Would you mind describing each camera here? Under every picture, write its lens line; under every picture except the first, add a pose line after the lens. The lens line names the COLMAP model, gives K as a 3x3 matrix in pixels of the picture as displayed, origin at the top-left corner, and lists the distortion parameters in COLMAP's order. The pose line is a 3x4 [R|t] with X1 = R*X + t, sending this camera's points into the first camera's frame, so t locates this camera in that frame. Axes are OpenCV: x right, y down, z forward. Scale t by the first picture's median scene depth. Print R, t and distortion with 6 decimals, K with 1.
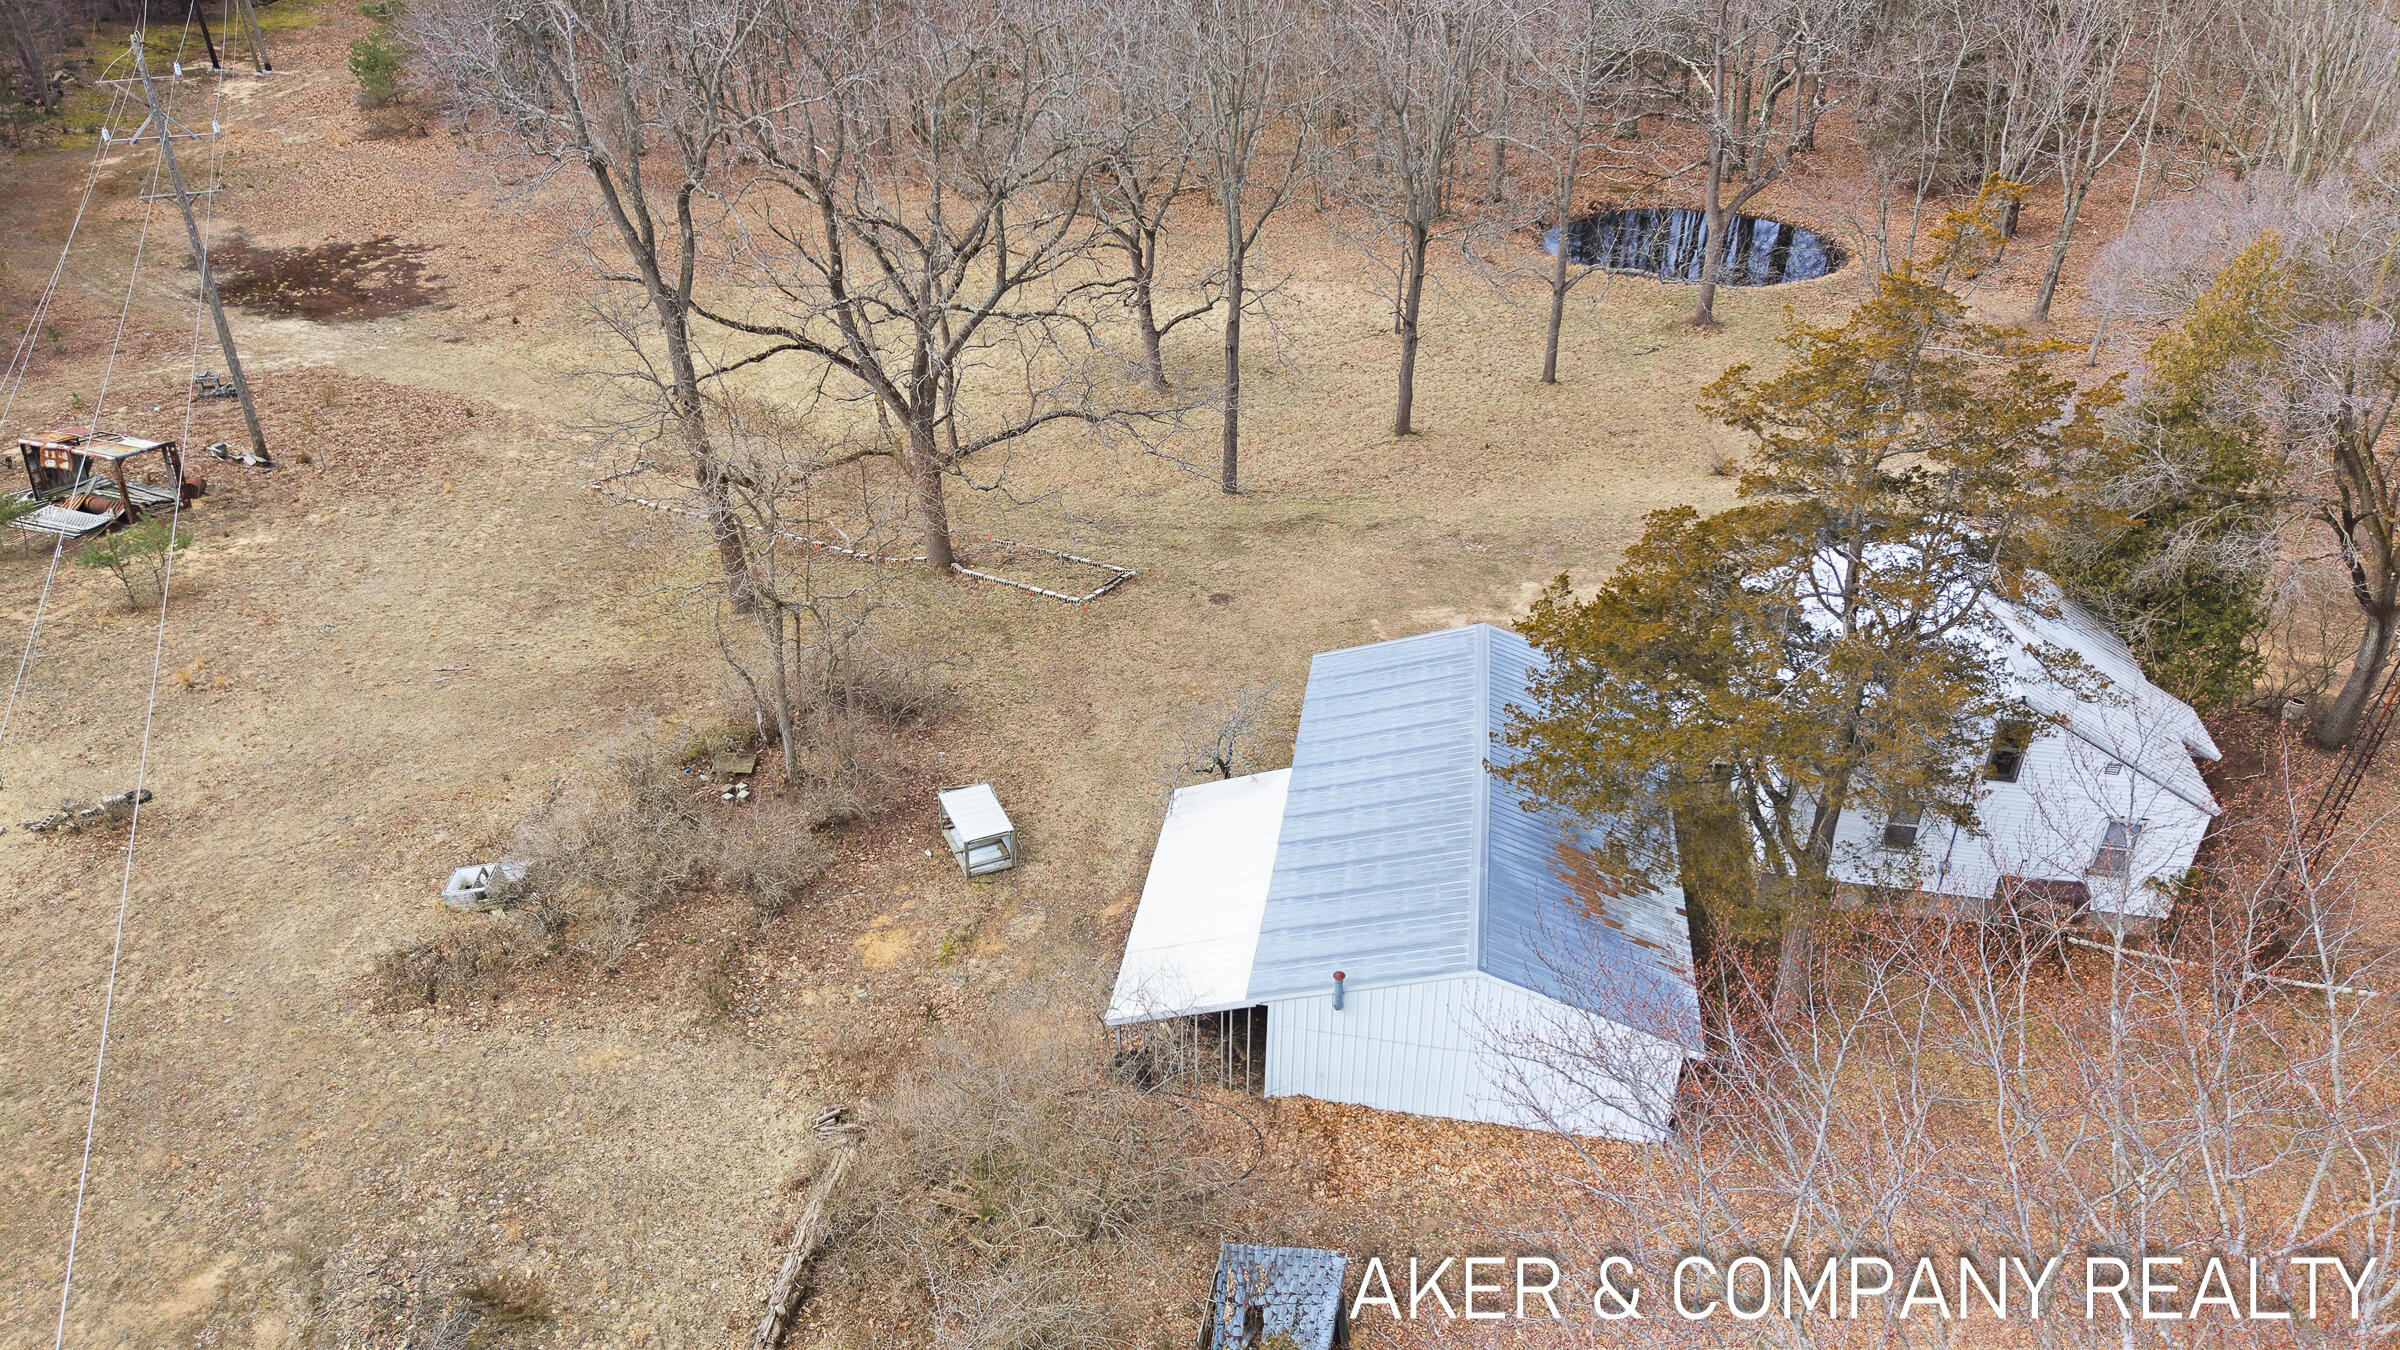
lens RADIAL K [[1618.9, 0, 1200.8], [0, 1618.9, 687.8], [0, 0, 1]] dist [0.043962, -0.050854]
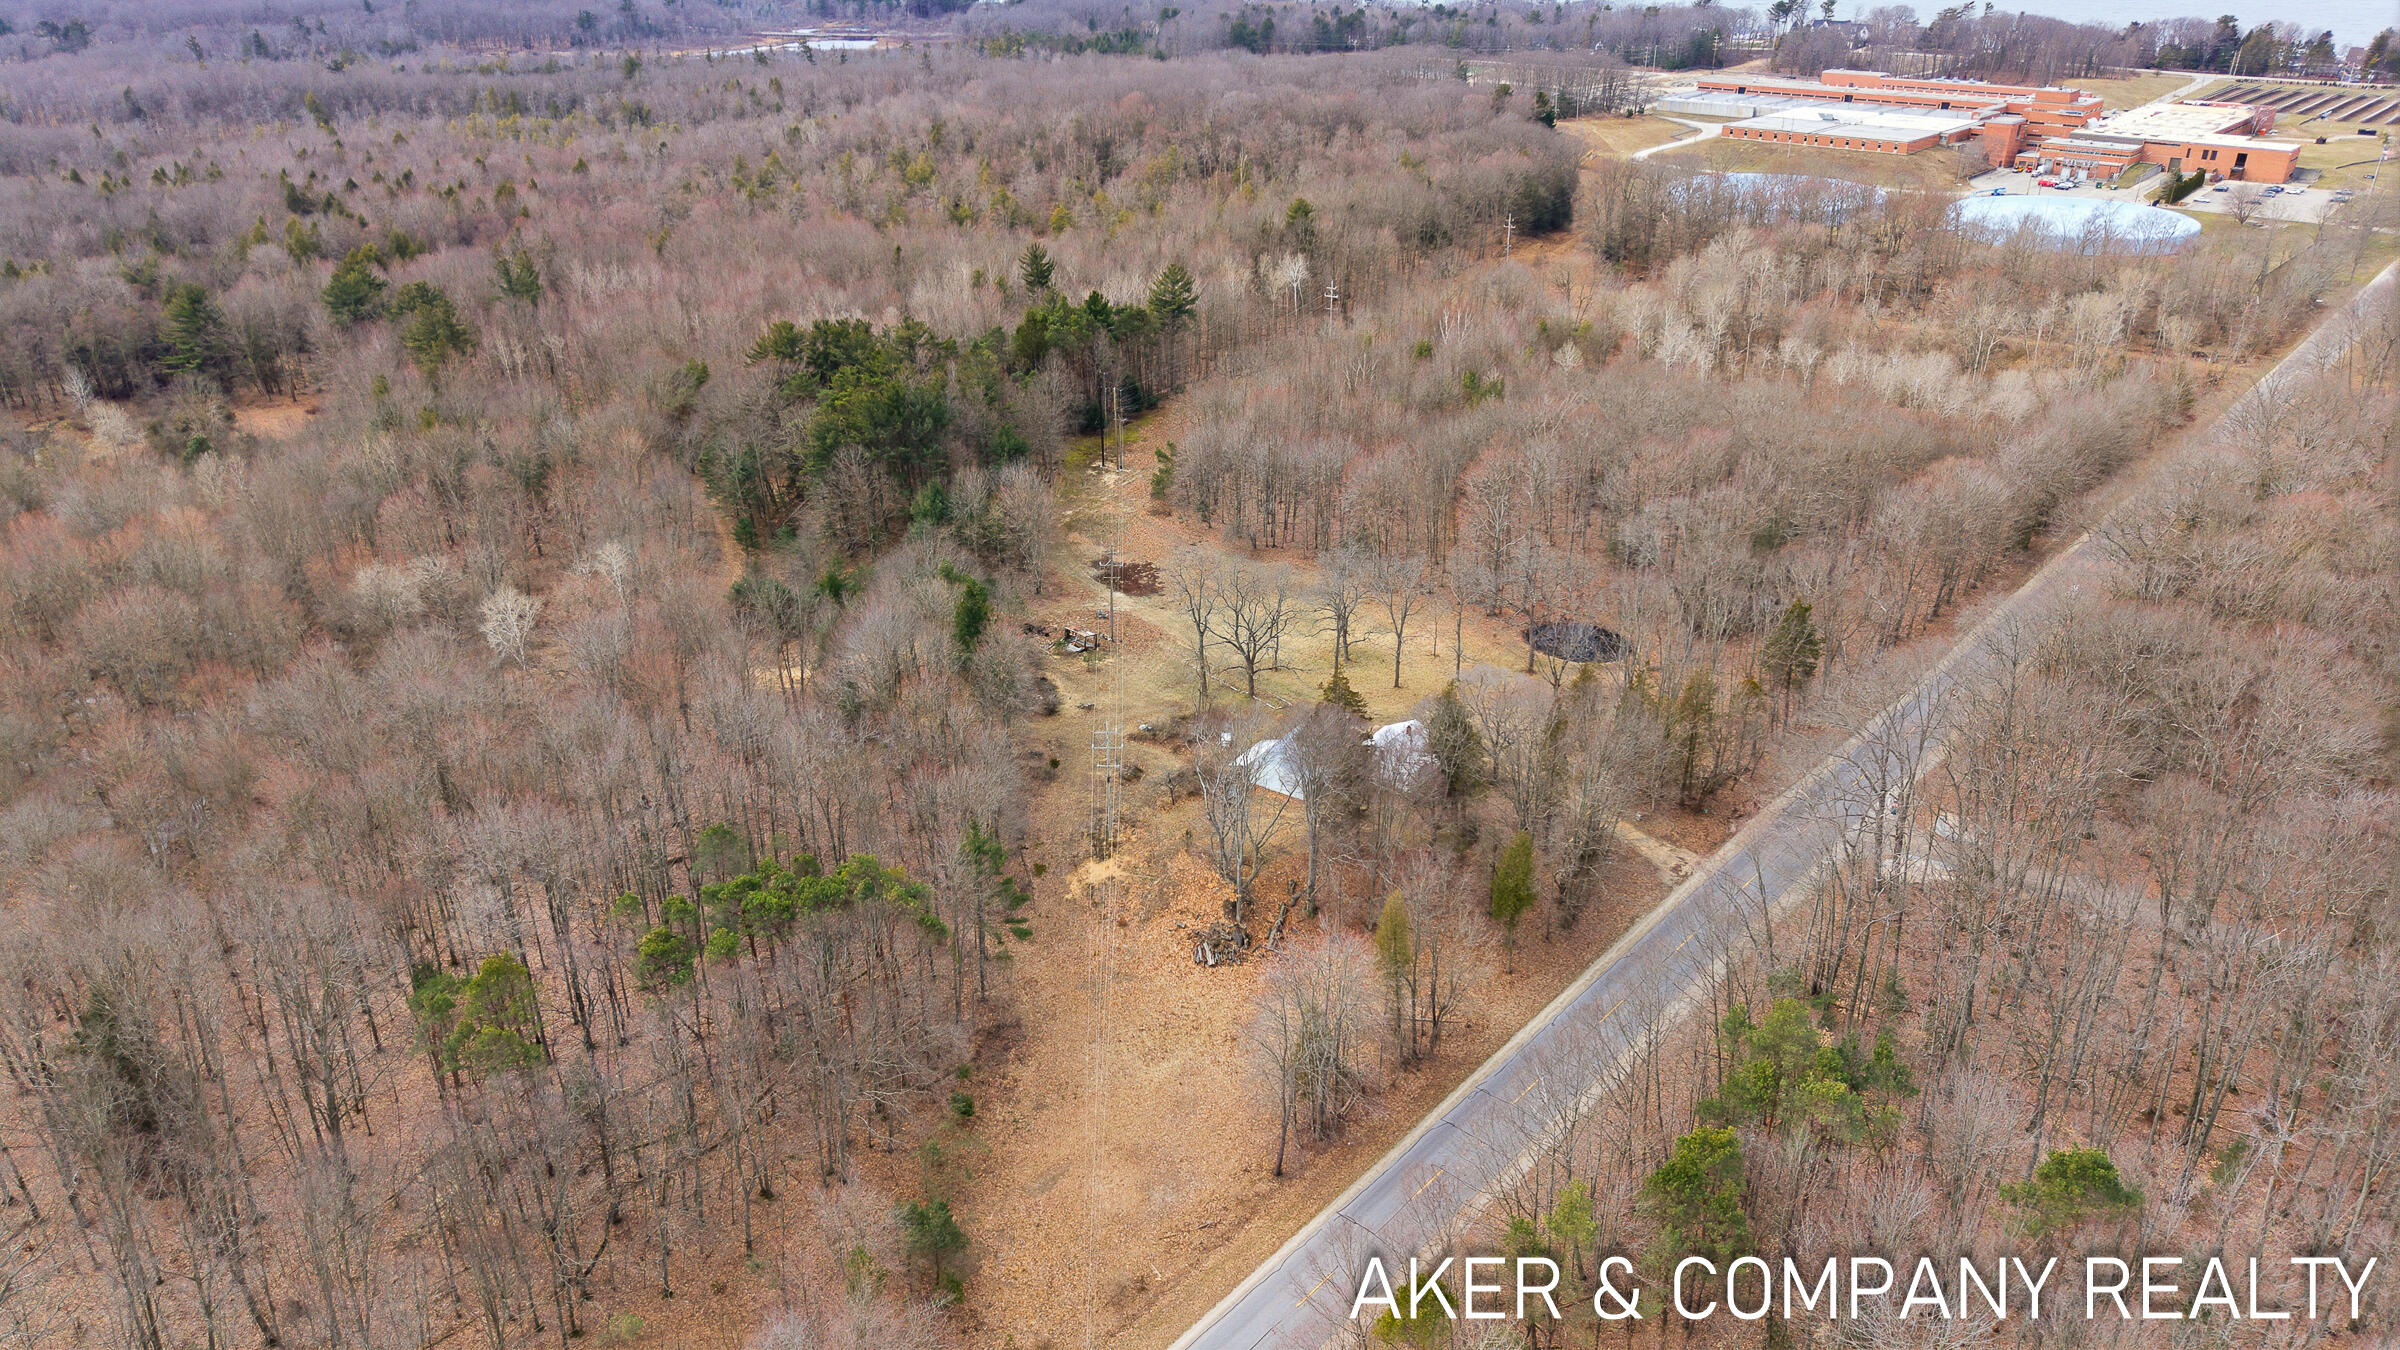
lens RADIAL K [[1618.9, 0, 1189.9], [0, 1618.9, 674.8], [0, 0, 1]] dist [0.043962, -0.050854]
pose [[0.908698, 0.180493, -0.376418, 1.084324], [-0.220288, 0.973260, -0.065109, 0.158566], [0.354601, 0.142085, 0.924159, -2.529904]]
